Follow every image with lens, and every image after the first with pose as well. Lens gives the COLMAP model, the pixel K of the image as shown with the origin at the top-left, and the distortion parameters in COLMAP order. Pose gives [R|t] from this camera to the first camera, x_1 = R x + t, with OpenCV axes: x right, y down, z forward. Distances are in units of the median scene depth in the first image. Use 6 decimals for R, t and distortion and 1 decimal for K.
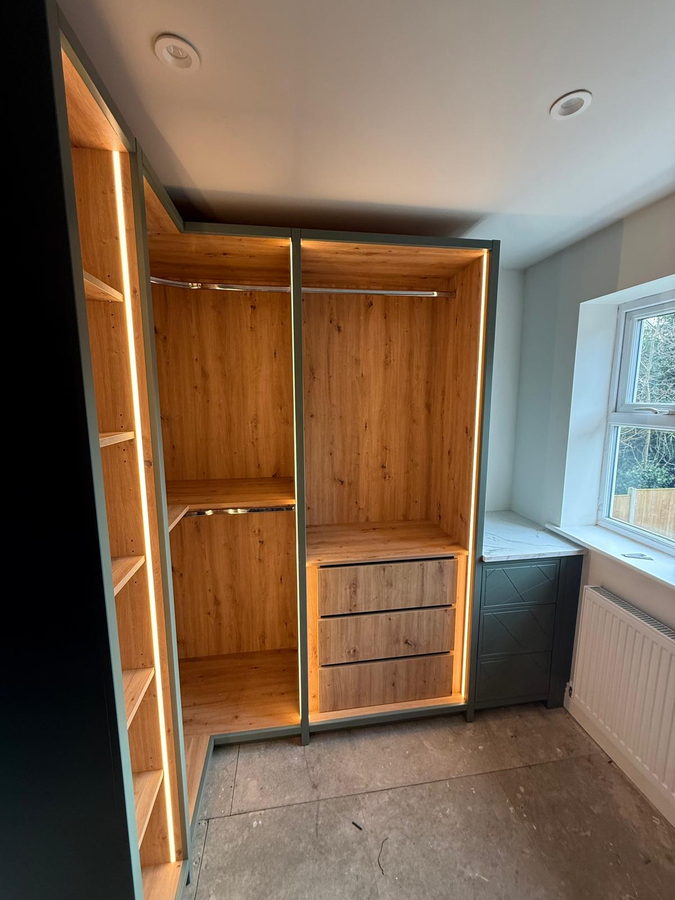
lens RADIAL K [[357.8, 0, 336.0], [0, 357.8, 449.2], [0, 0, 1]] dist [0.002133, 0.000000]
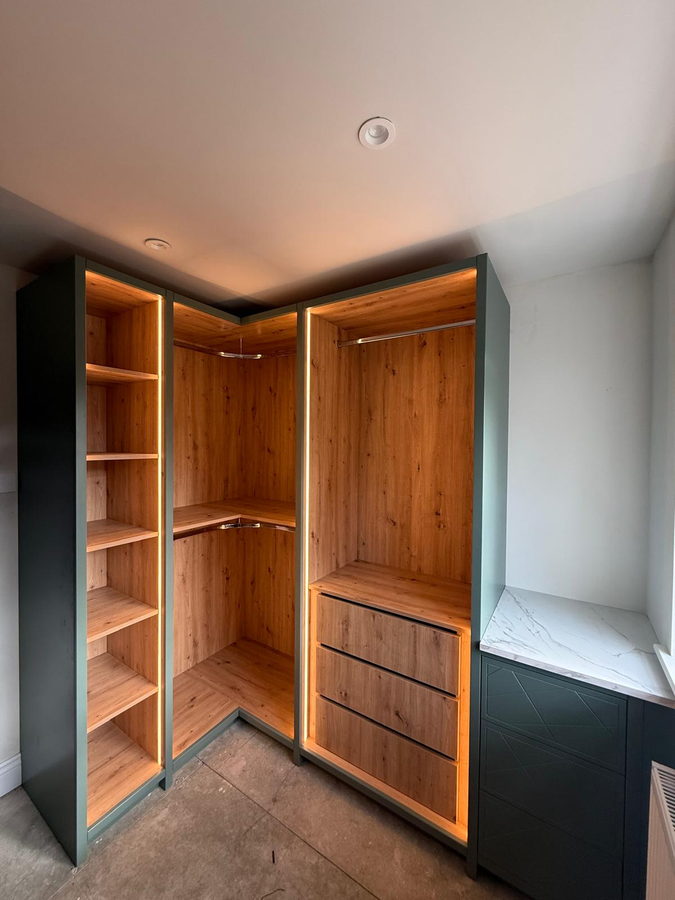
lens RADIAL K [[357.8, 0, 336.0], [0, 357.8, 449.2], [0, 0, 1]] dist [0.002133, 0.000000]
pose [[0.751741, 0.025080, -0.658981, 0.652365], [-0.107326, 0.990607, -0.084733, -0.010412], [0.650666, 0.134423, 0.747371, 0.166794]]
